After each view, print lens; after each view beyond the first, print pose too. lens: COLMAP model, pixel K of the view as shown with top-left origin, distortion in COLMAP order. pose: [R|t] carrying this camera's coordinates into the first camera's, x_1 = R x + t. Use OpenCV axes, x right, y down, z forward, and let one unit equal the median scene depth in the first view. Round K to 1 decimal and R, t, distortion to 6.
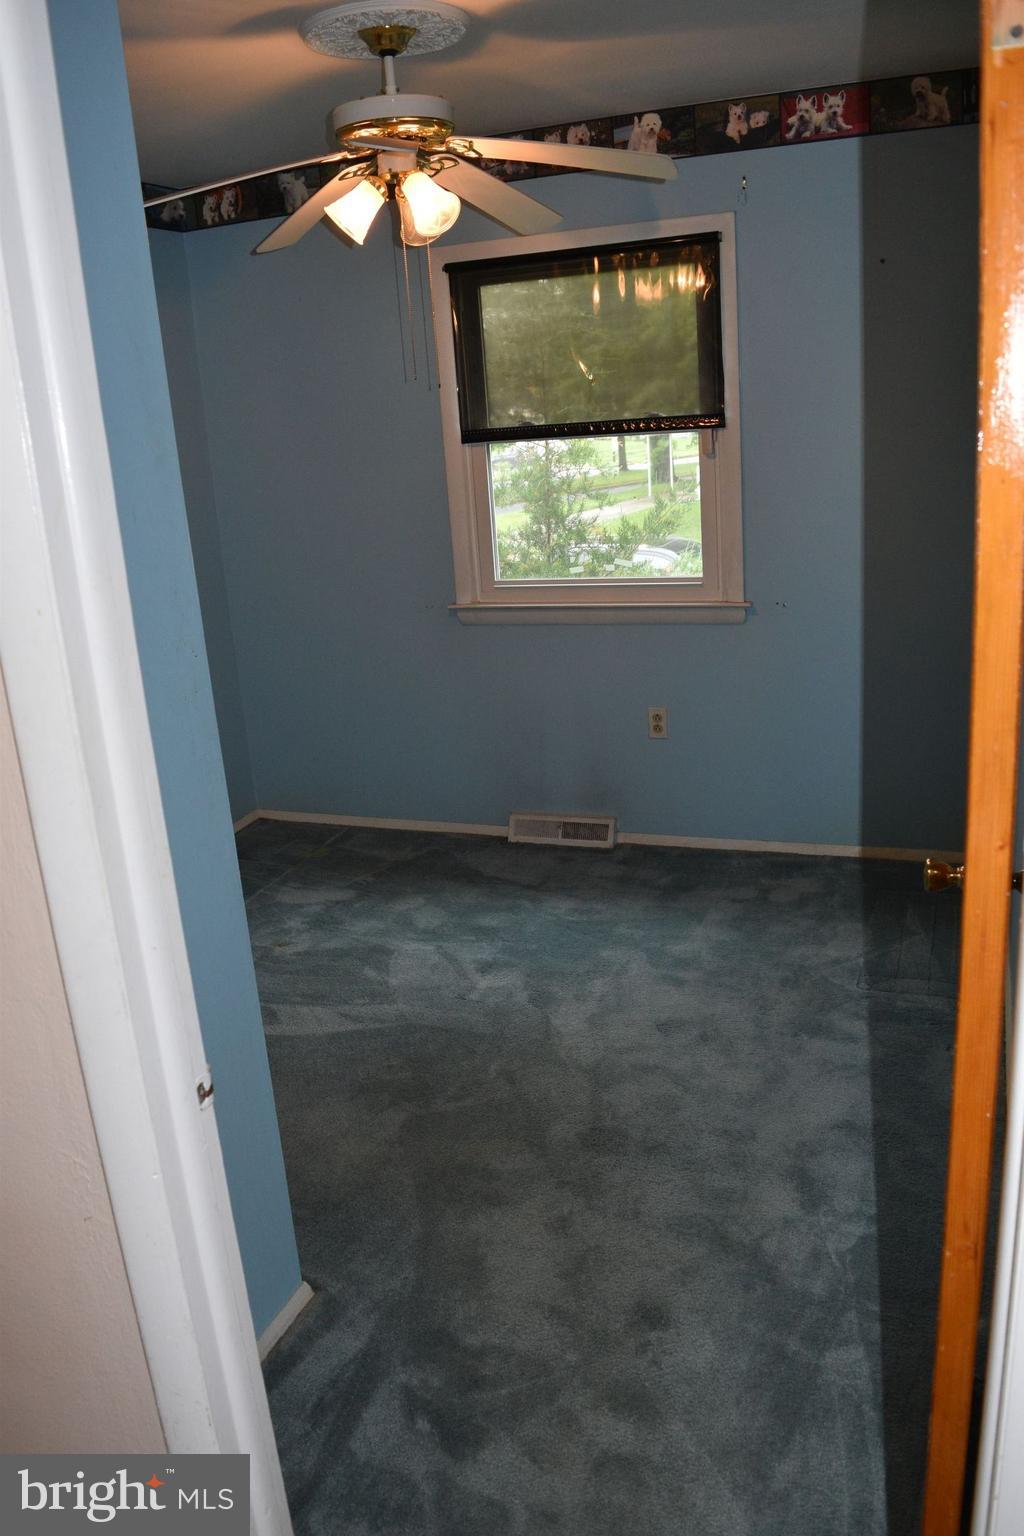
lens RADIAL K [[1201.7, 0, 512.0], [0, 1201.7, 768.0], [0, 0, 1]] dist [-0.081365, 0.005658]
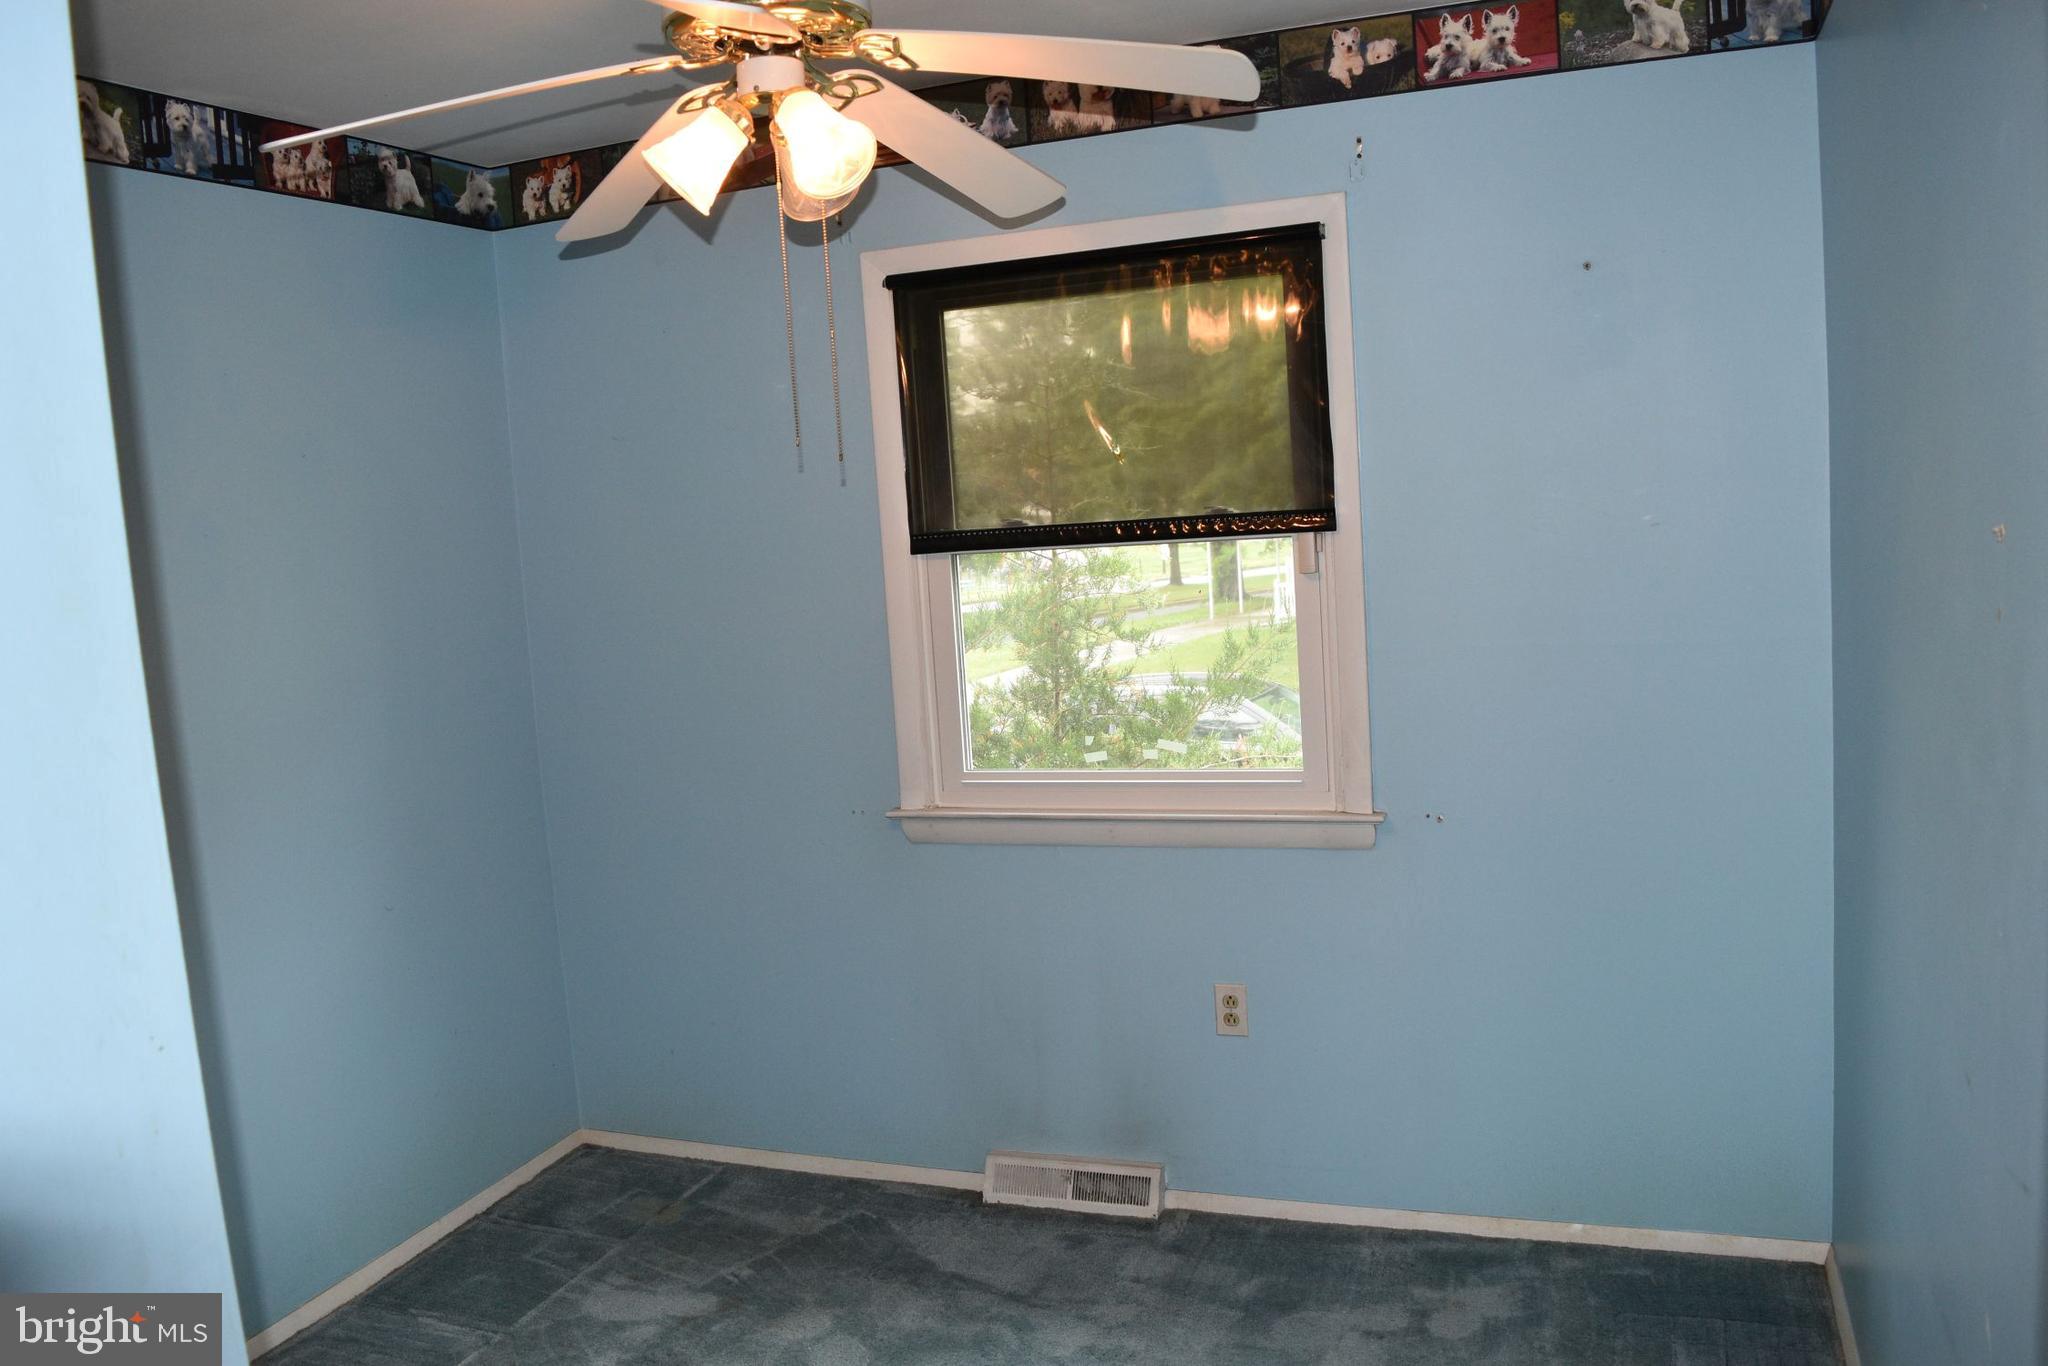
lens RADIAL K [[1605.7, 0, 1029.1], [0, 1605.7, 685.2], [0, 0, 1]] dist [-0.095674, 0.023709]
pose [[0.999981, 0.006119, -0.000870, 0.021431], [-0.006175, 0.983677, -0.179839, -0.056812], [-0.000244, 0.179841, 0.983696, 0.198159]]
